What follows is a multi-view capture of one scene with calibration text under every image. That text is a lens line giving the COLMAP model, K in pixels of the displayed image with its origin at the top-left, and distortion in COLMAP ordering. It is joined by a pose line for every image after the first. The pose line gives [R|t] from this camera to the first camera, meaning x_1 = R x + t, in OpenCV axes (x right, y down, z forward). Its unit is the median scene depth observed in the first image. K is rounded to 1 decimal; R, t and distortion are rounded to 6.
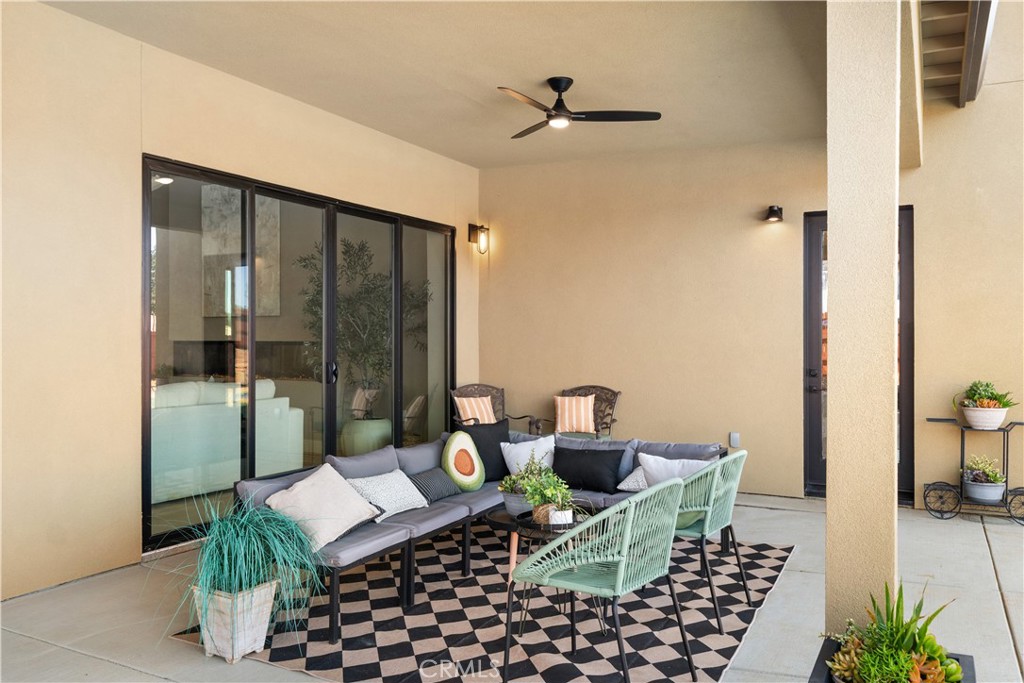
lens RADIAL K [[846.4, 0, 511.8], [0, 846.4, 342.9], [0, 0, 1]] dist [0.004540, -0.001804]
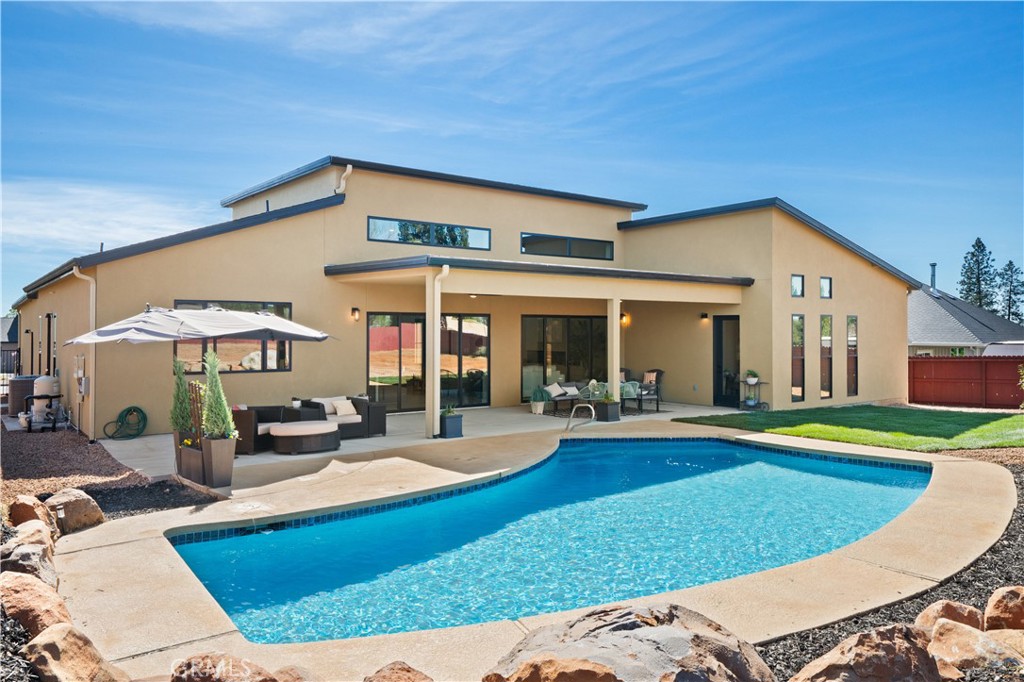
lens RADIAL K [[663.6, 0, 512.6], [0, 663.6, 337.6], [0, 0, 1]] dist [0.000222, 0.000013]
pose [[0.919913, 0.003369, -0.392109, 0.666855], [-0.002093, 0.999991, 0.003680, -0.083745], [0.392118, -0.002564, 0.919911, -1.668111]]
